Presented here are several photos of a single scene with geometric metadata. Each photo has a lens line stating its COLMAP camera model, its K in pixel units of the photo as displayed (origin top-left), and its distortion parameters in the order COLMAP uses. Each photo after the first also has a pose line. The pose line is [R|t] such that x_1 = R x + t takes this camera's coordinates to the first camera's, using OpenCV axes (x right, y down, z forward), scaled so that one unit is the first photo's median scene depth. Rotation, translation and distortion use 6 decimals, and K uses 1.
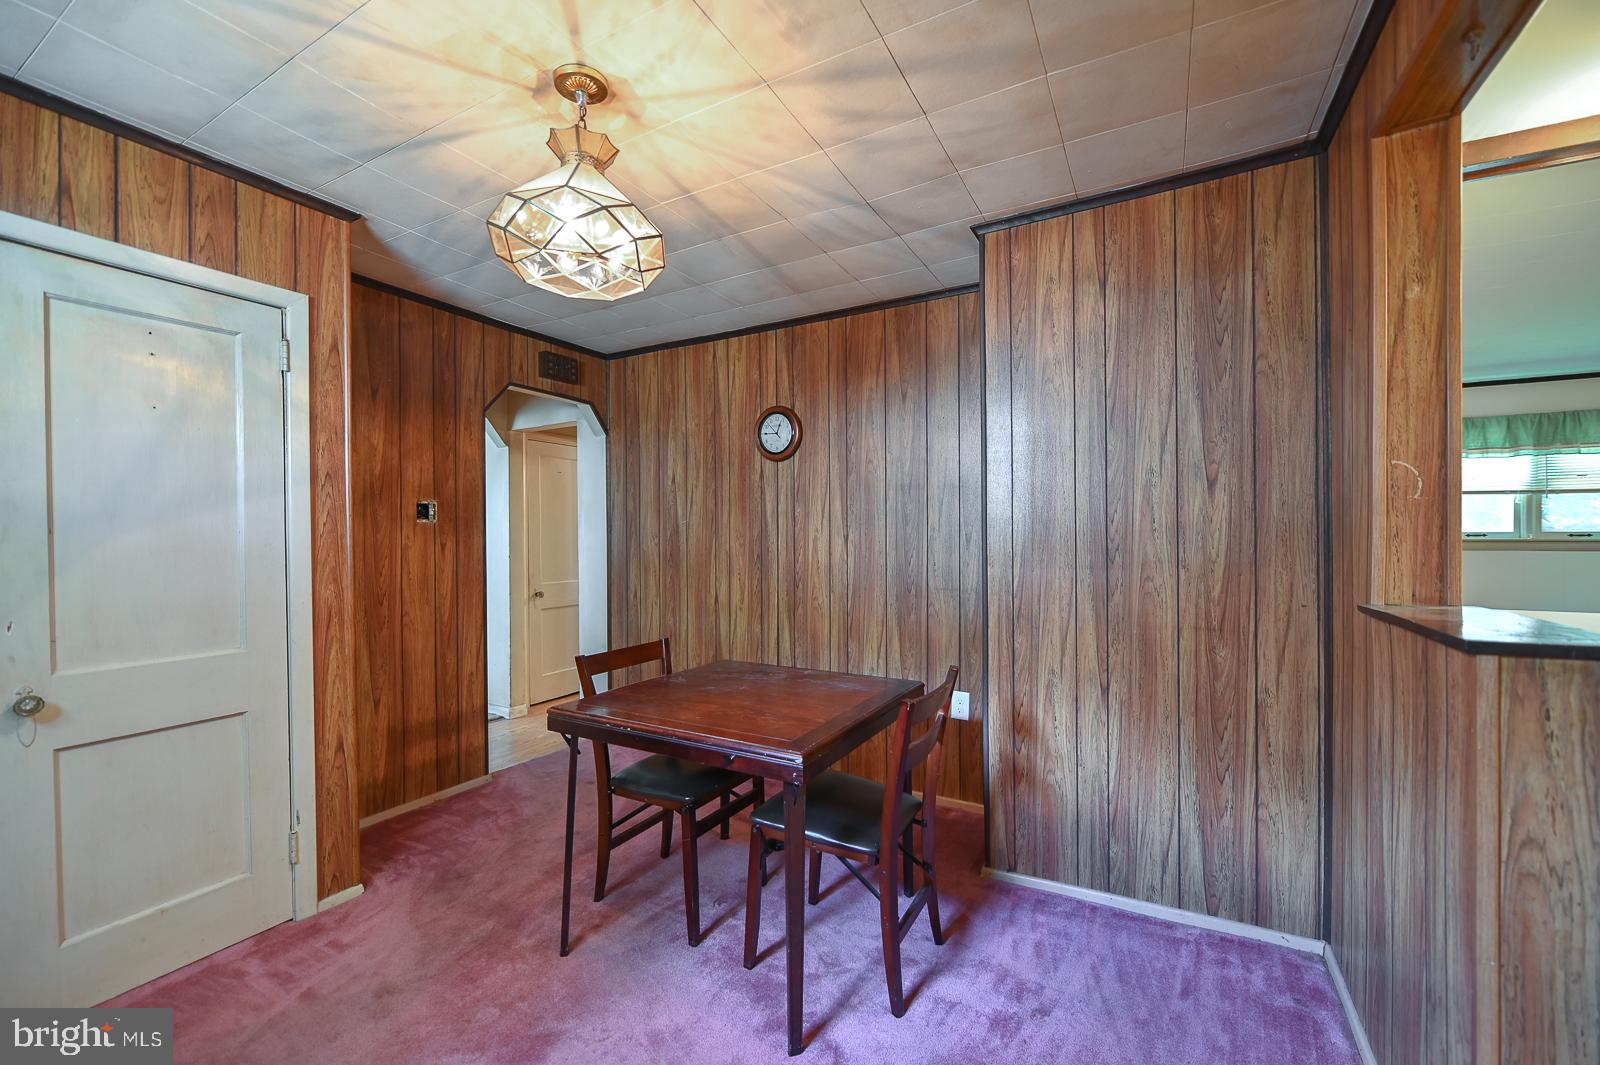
lens RADIAL K [[640.6, 0, 806.0], [0, 640.6, 542.6], [0, 0, 1]] dist [-0.005592, -0.000939]
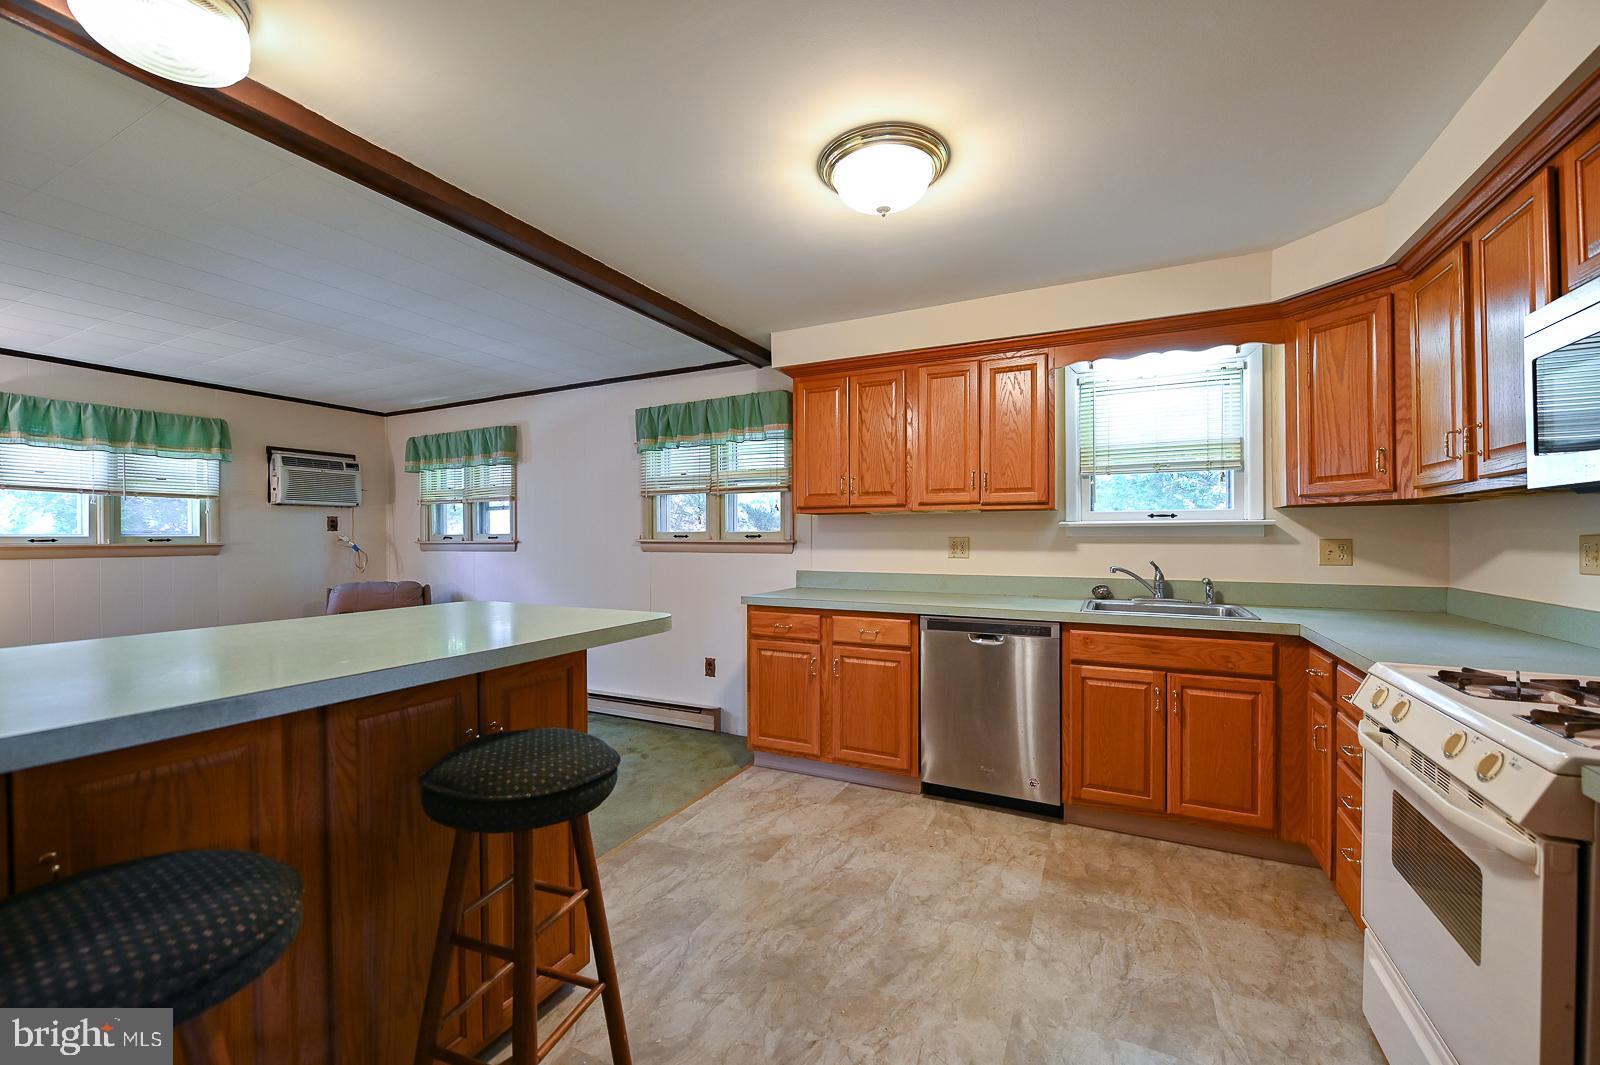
lens RADIAL K [[640.6, 0, 806.0], [0, 640.6, 542.6], [0, 0, 1]] dist [-0.005592, -0.000939]
pose [[-0.049992, -0.005586, 0.998734, 0.392331], [0.013304, 0.999892, 0.006258, -0.000769], [-0.998661, 0.013600, -0.049912, 0.106830]]
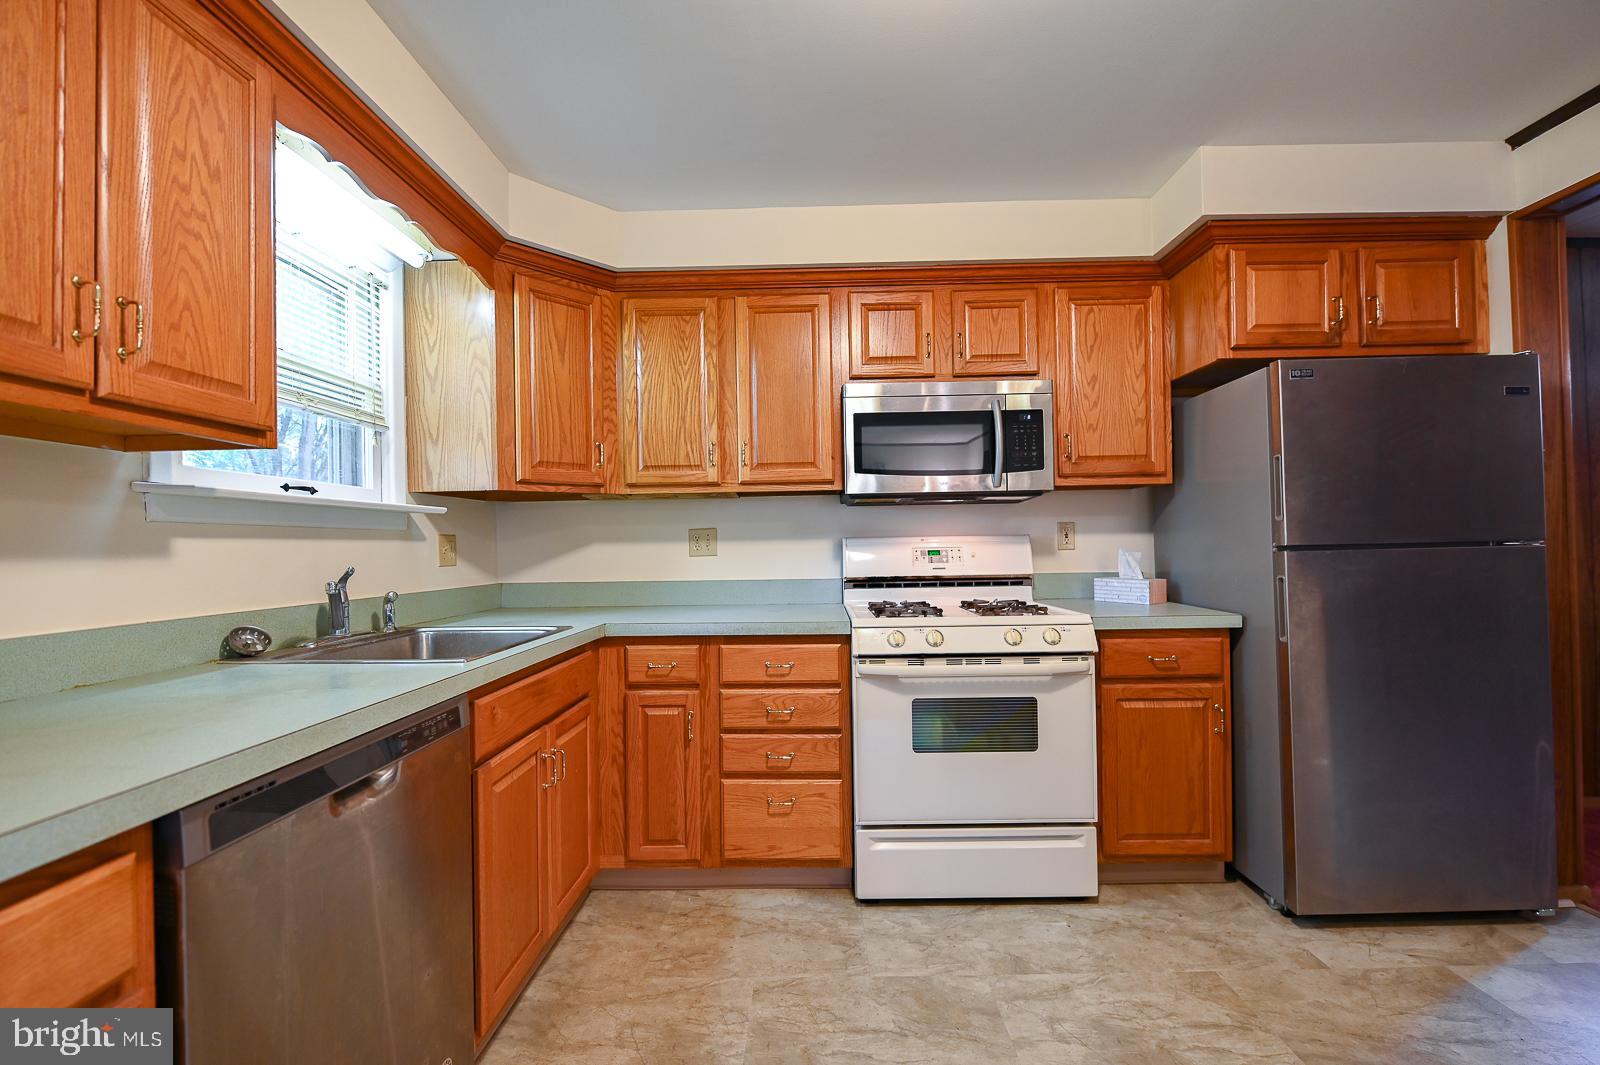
lens RADIAL K [[665.2, 0, 806.2], [0, 665.2, 538.8], [0, 0, 1]] dist [-0.008497, -0.000496]
pose [[-0.884231, 0.015799, -0.466782, 1.625727], [0.016899, 0.999856, 0.001829, 0.029420], [0.466743, -0.006271, -0.884371, 0.257815]]
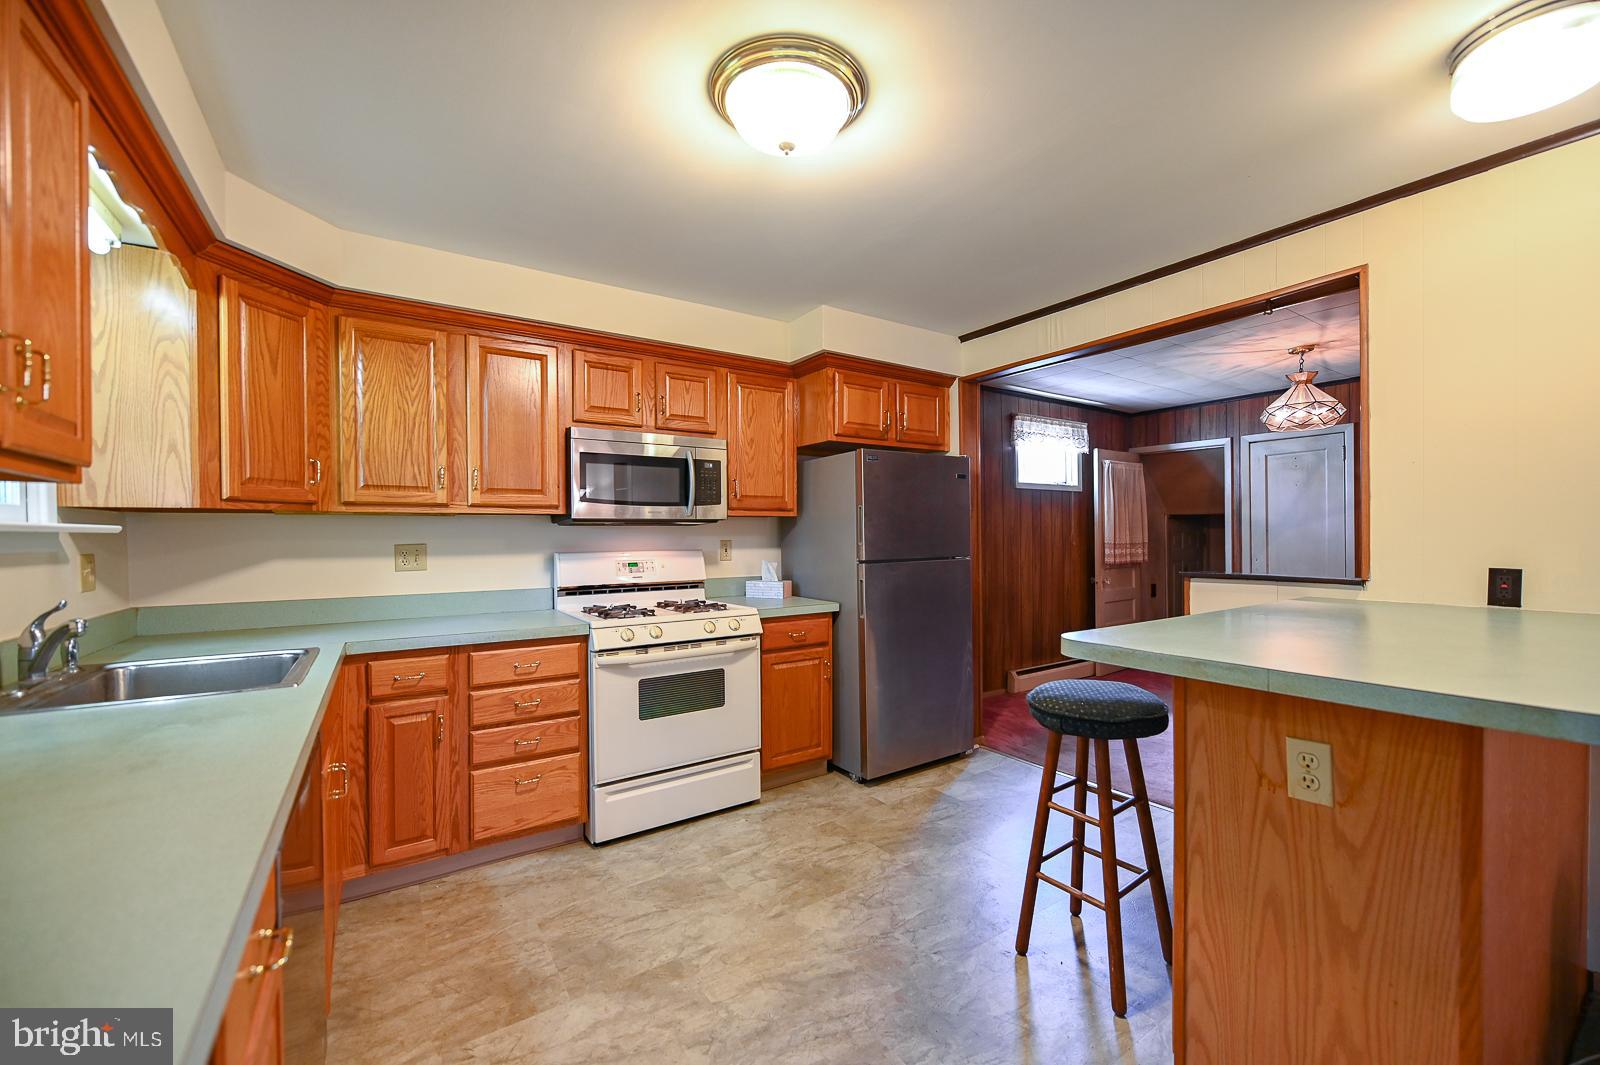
lens RADIAL K [[634.7, 0, 808.2], [0, 634.7, 542.4], [0, 0, 1]] dist [-0.006289, -0.000848]
pose [[-0.456398, 0.017766, -0.889598, 1.970945], [0.002377, 0.999821, 0.018747, -0.017869], [0.889772, 0.006441, -0.456359, 0.310618]]
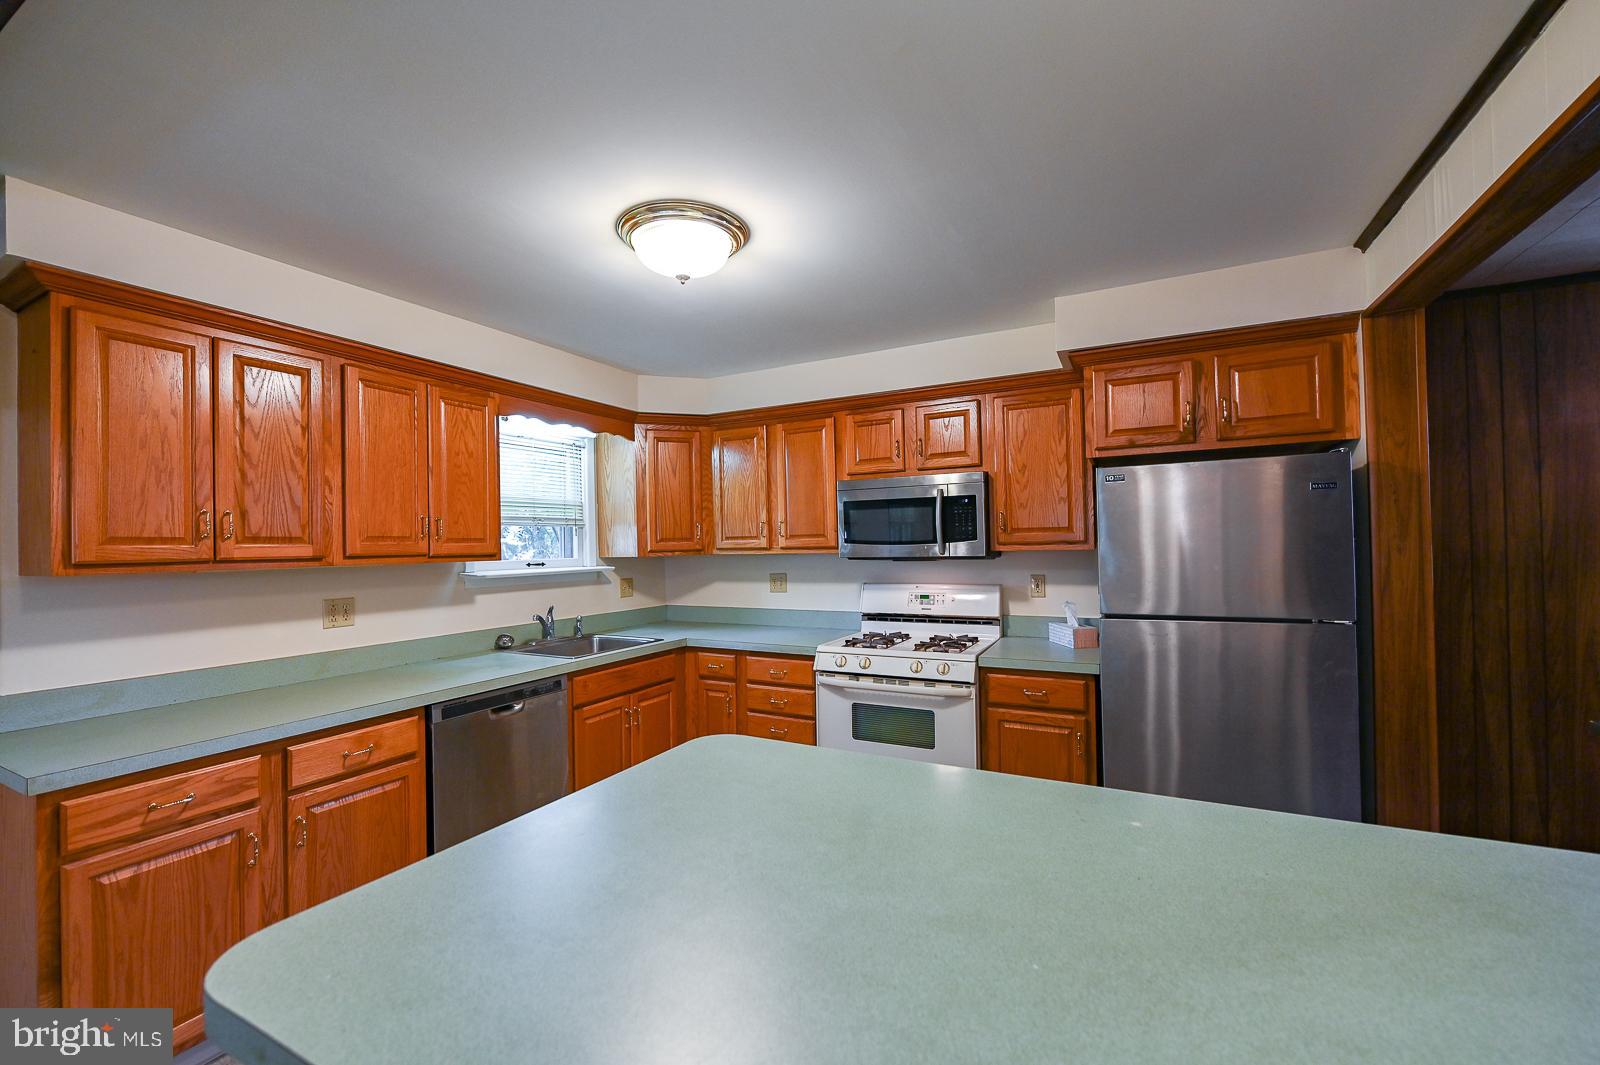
lens RADIAL K [[649.2, 0, 806.9], [0, 649.2, 537.5], [0, 0, 1]] dist [-0.010607, -0.000064]
pose [[-0.999241, 0.022906, -0.031519, 1.166251], [0.022906, 0.999738, 0.000360, -0.095021], [0.031519, -0.000362, -0.999503, 0.881569]]
